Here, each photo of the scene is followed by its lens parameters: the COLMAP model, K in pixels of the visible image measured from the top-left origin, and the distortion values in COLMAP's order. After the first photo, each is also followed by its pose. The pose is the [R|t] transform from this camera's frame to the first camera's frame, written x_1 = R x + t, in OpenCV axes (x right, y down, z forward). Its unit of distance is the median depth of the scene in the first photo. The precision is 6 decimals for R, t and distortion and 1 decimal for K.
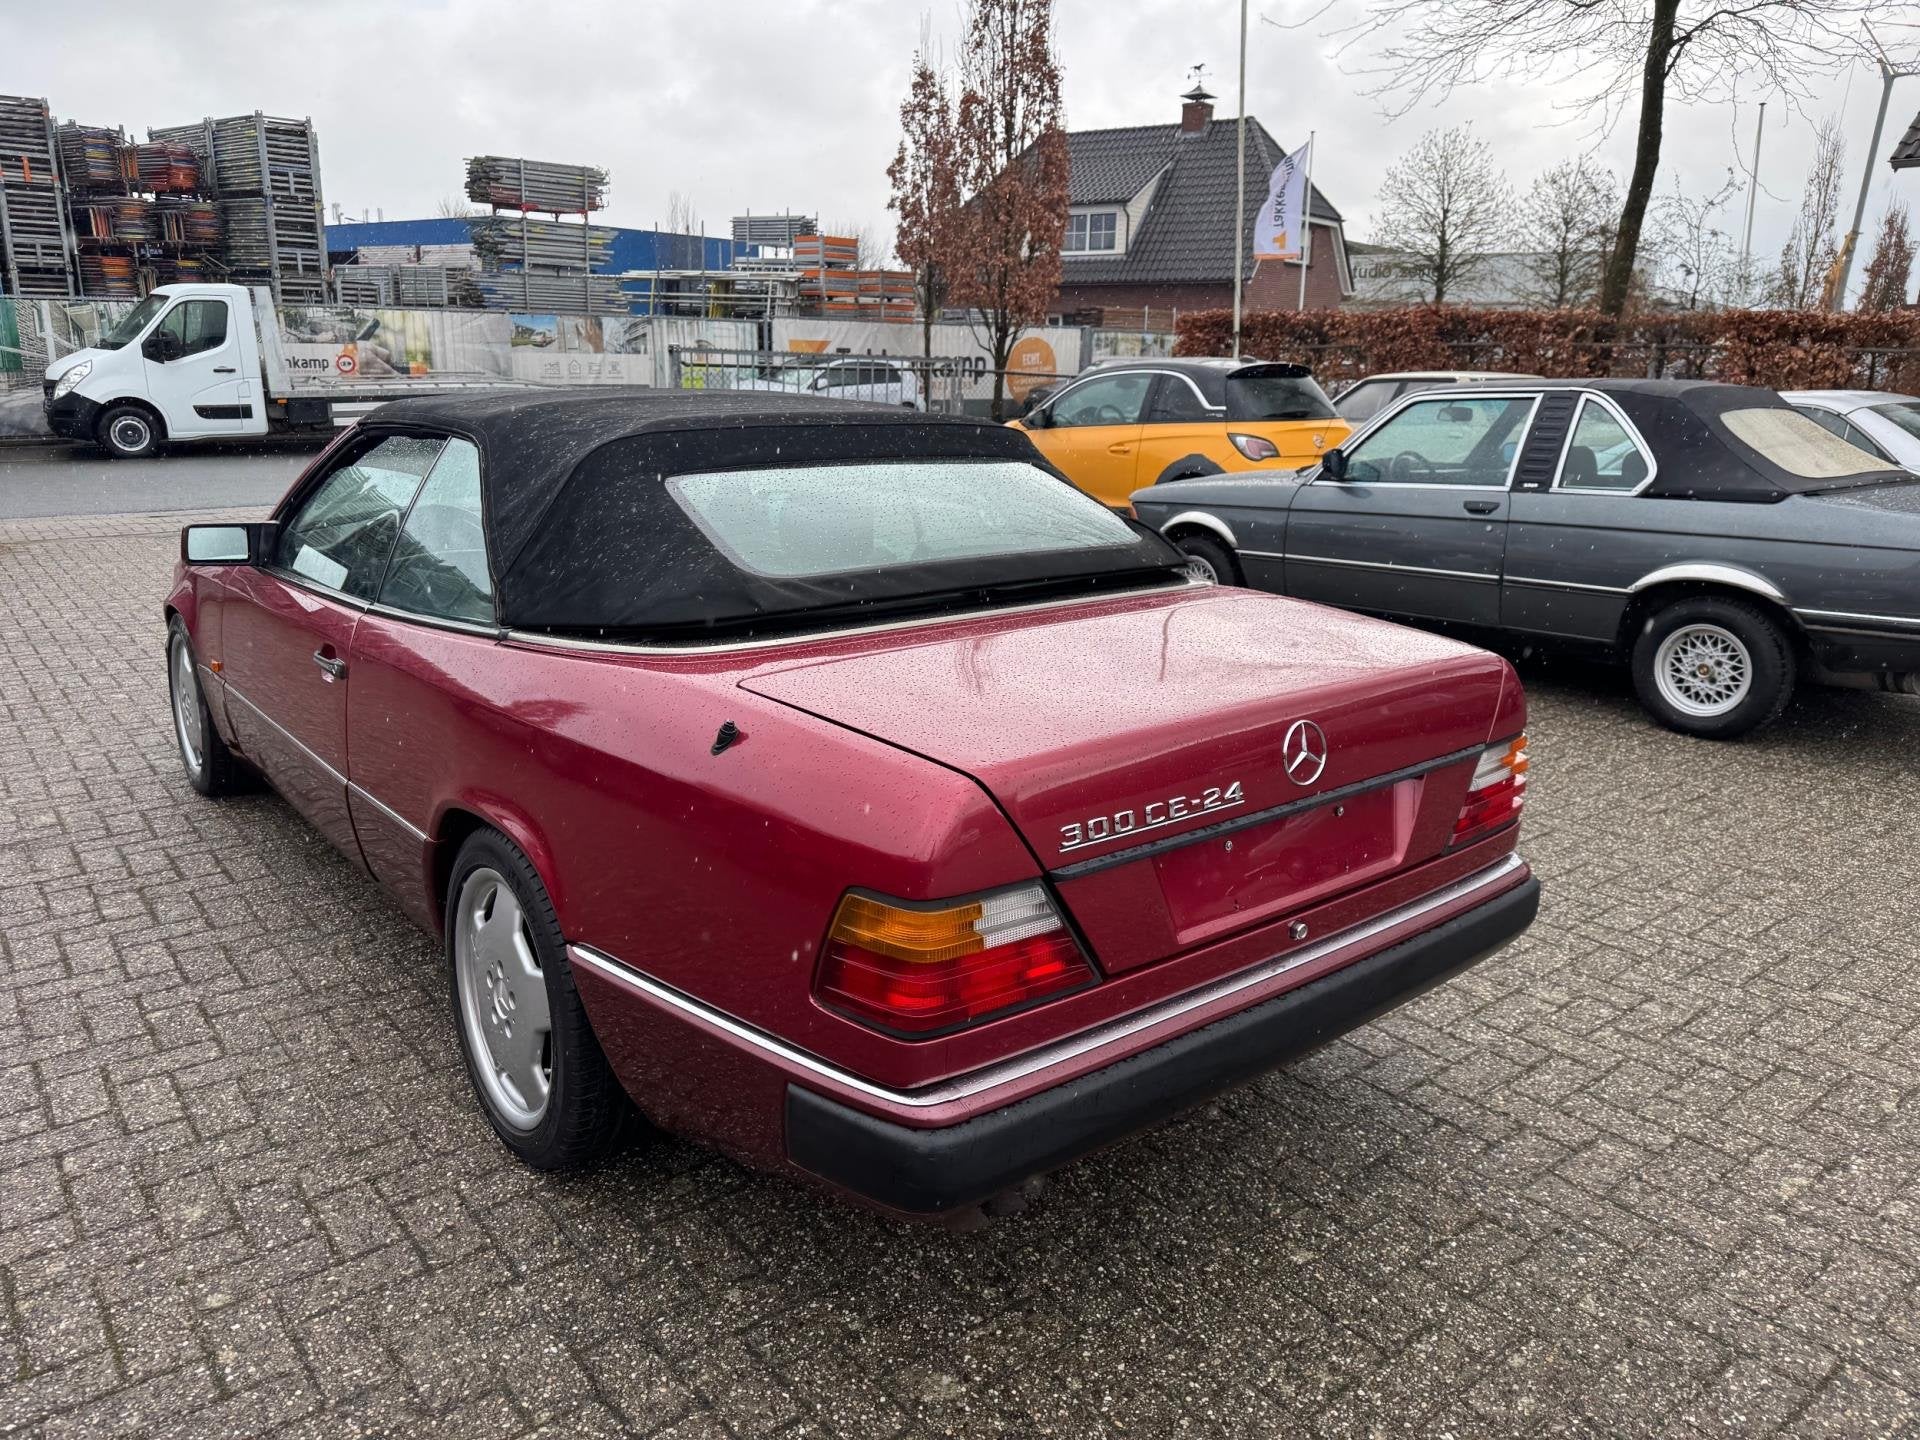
lens RADIAL K [[1354.4, 0, 963.6], [0, 1354.4, 726.2], [0, 0, 1]] dist [0.016923, -0.021748]
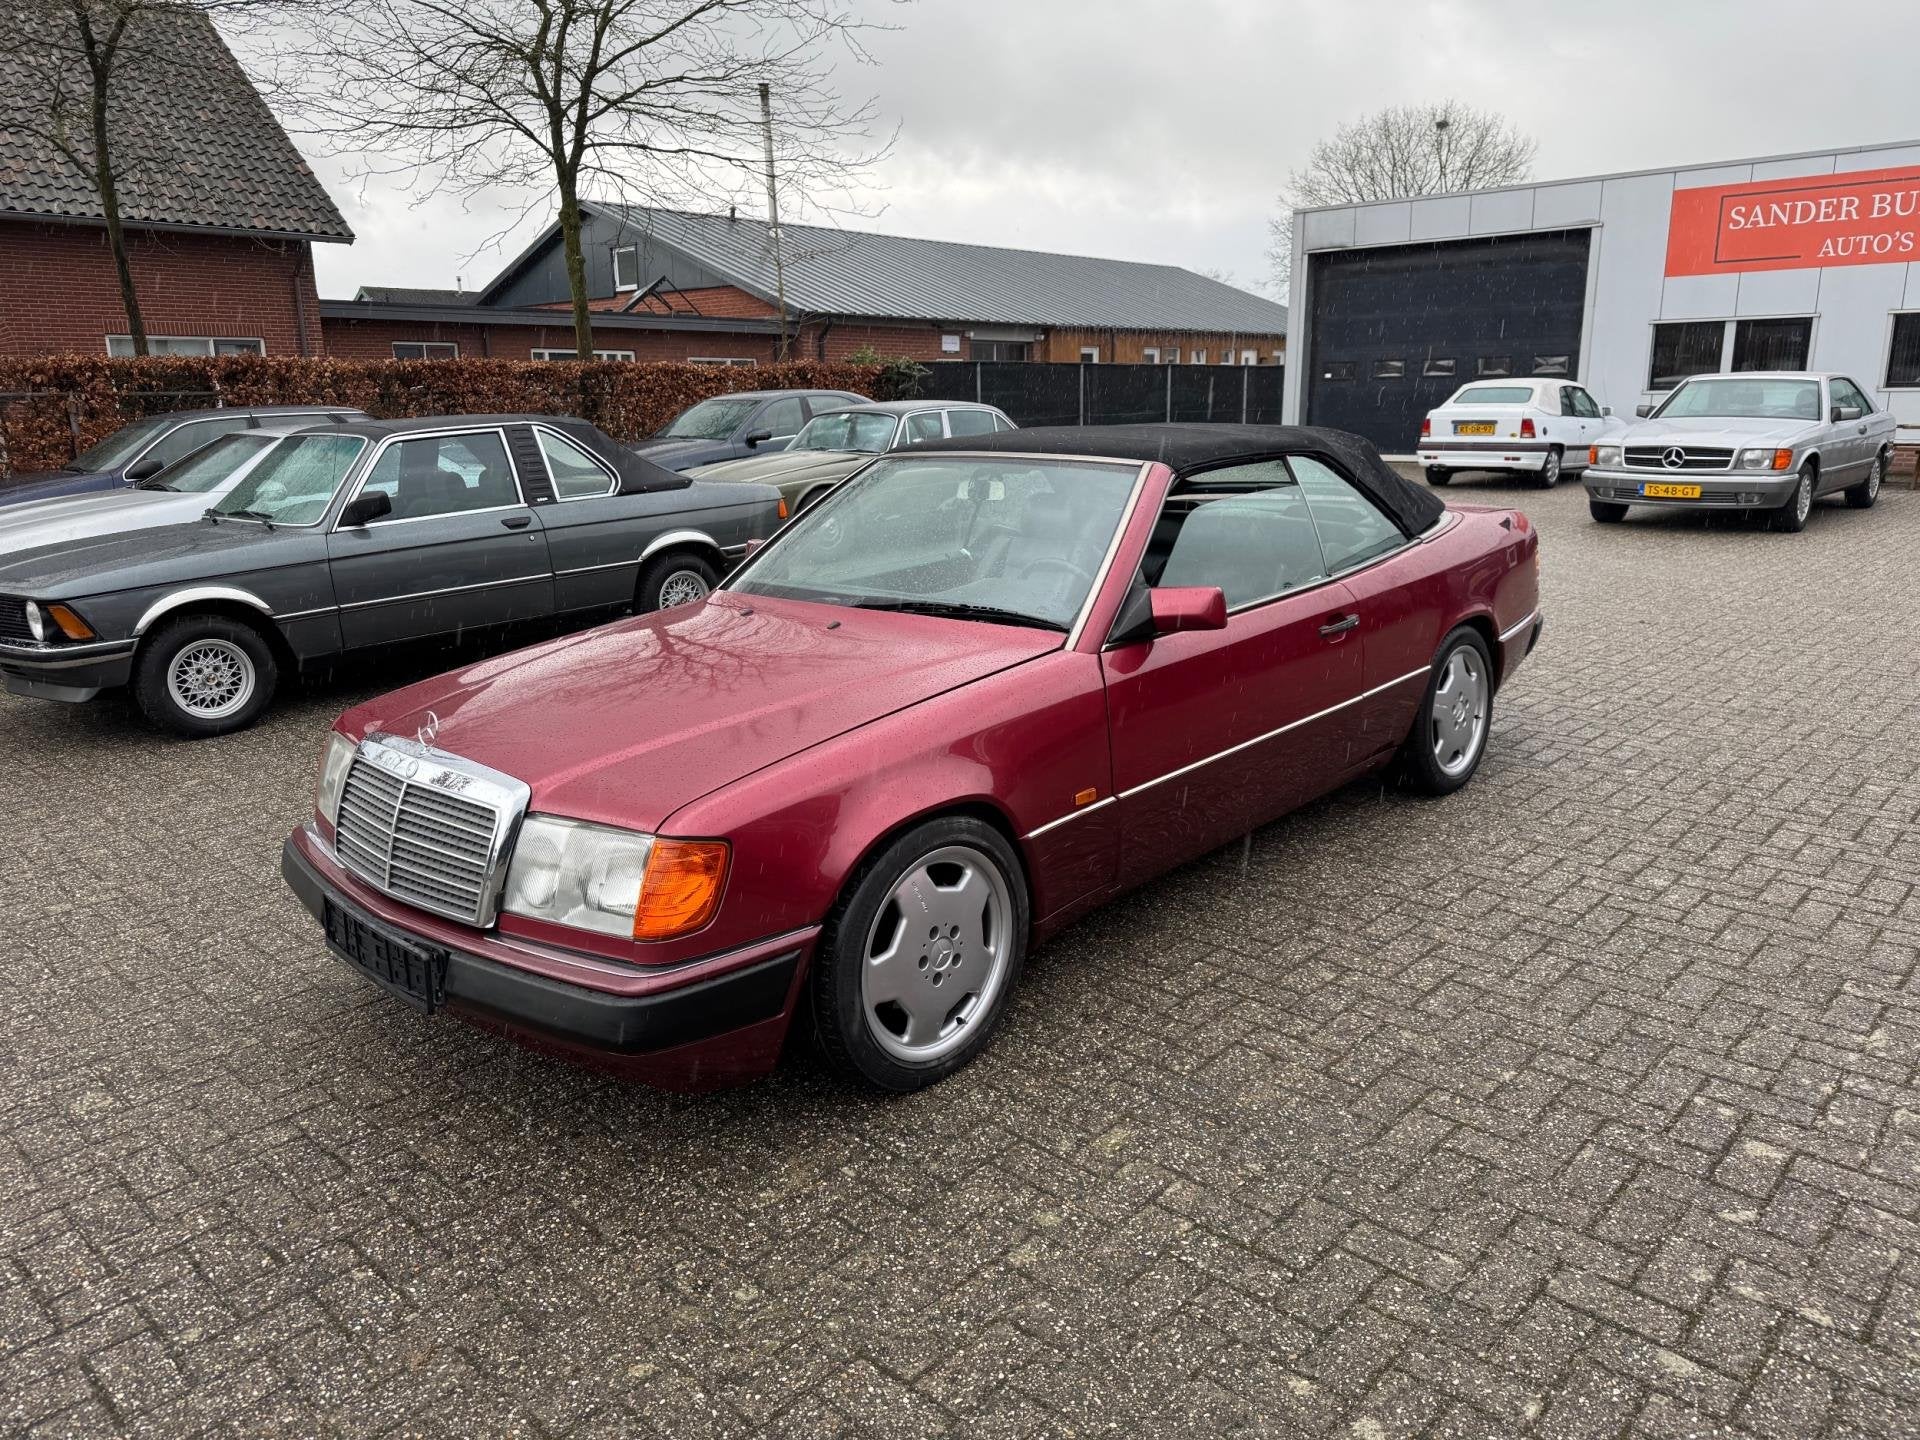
lens RADIAL K [[1351.5, 0, 979.0], [0, 1351.5, 747.6], [0, 0, 1]] dist [0.063272, -0.079778]
pose [[-0.160945, -0.258426, 0.952530, -0.210971], [0.275018, 0.915143, 0.294752, -0.052503], [-0.947872, 0.309402, -0.076216, 0.180967]]
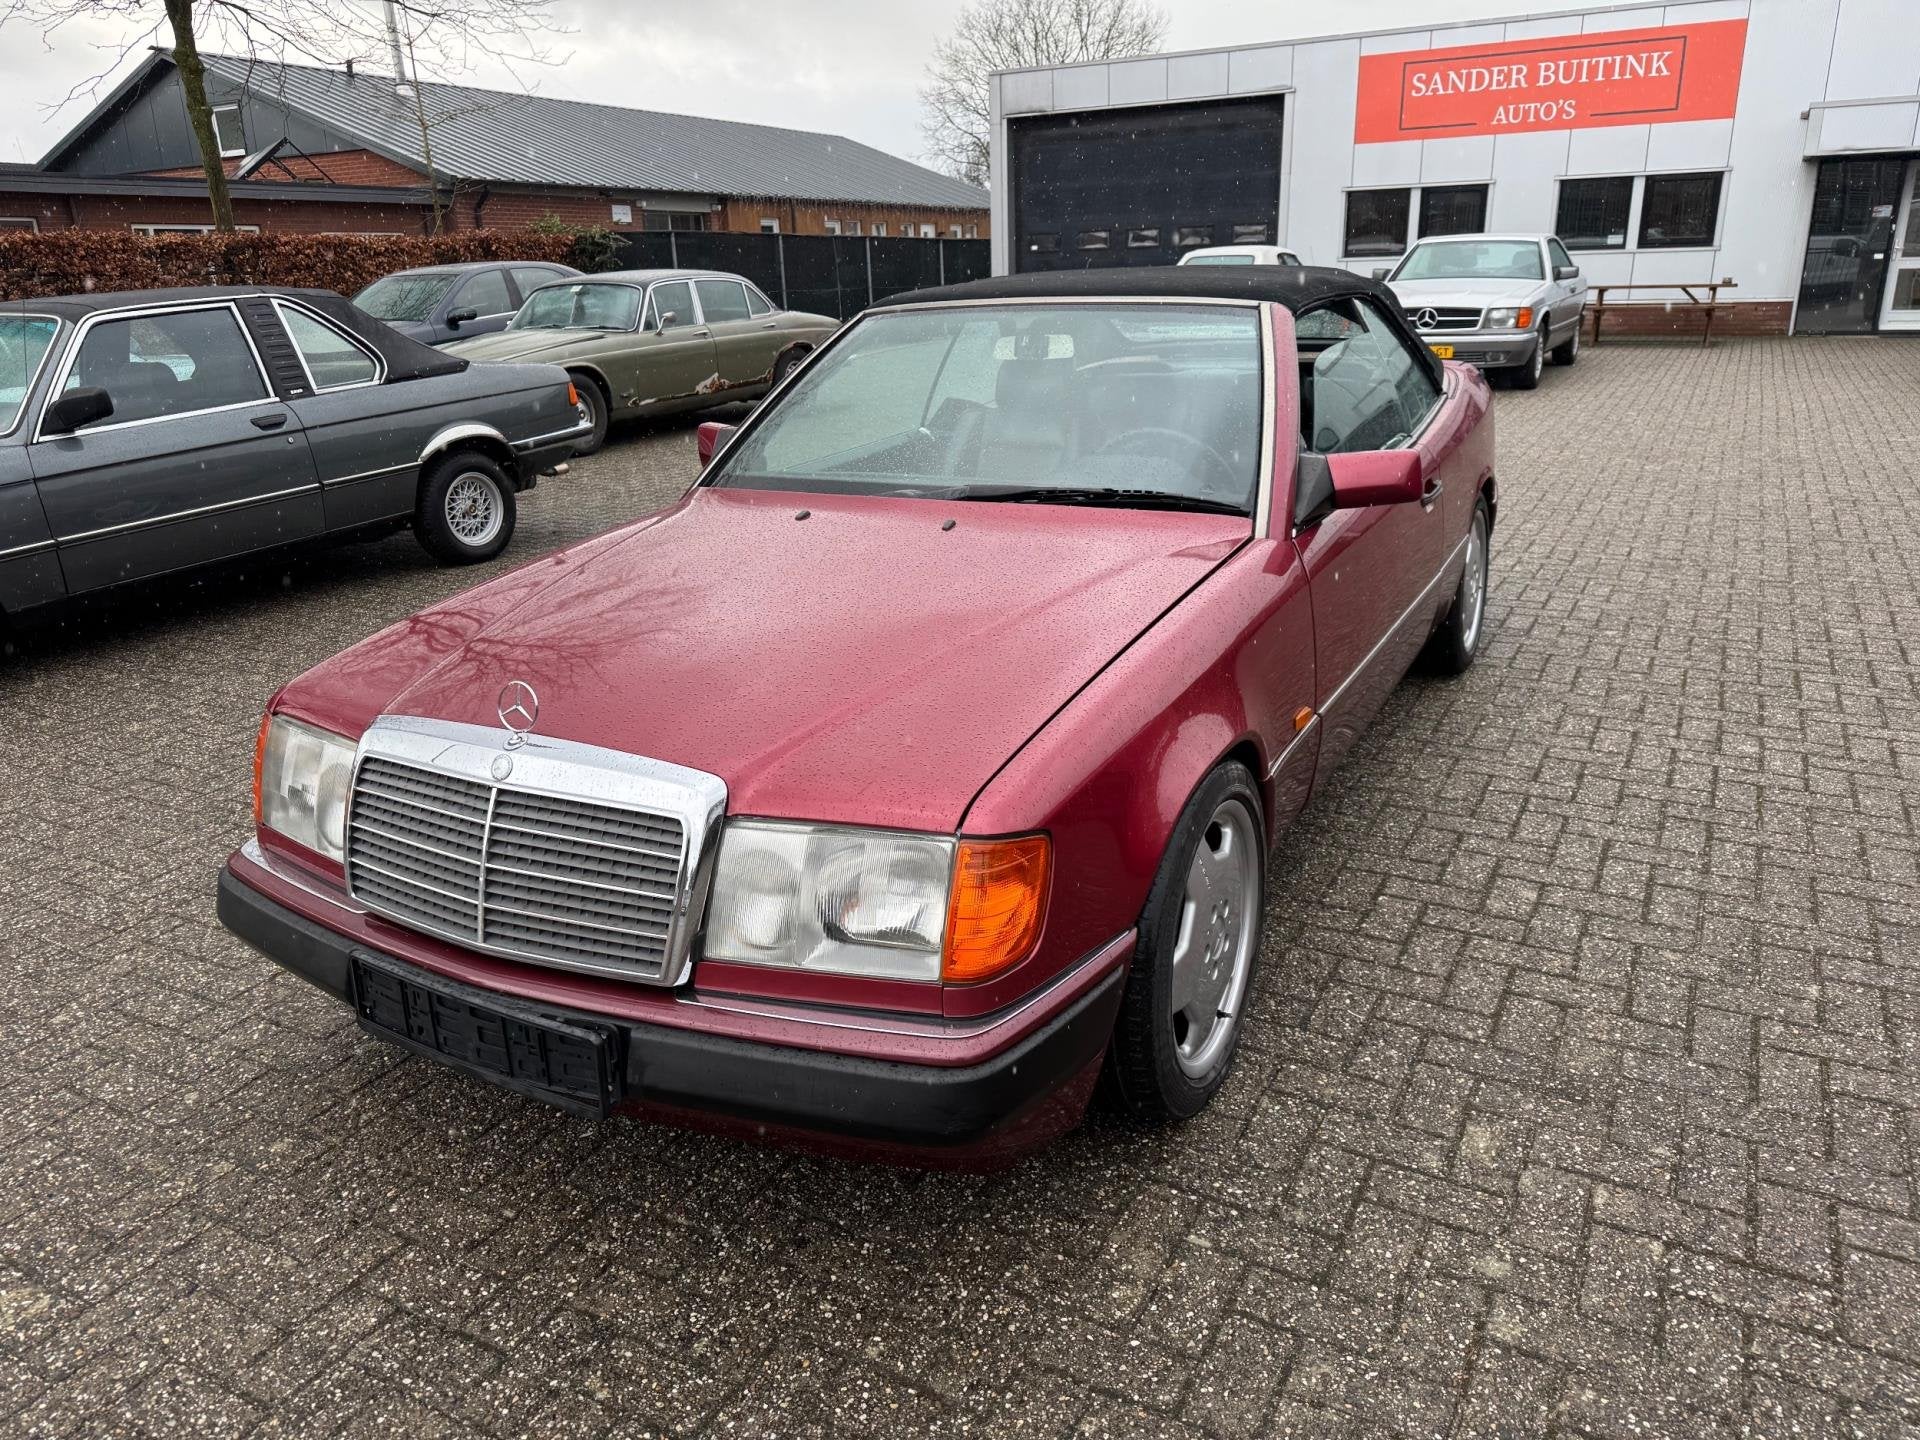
lens RADIAL K [[1369.9, 0, 969.3], [0, 1369.9, 731.2], [0, 0, 1]] dist [0.011958, -0.017458]
pose [[-0.393404, -0.296878, 0.870113, -0.173240], [0.267340, 0.868590, 0.417231, -0.057803], [-0.879638, 0.396756, -0.262340, 0.214337]]
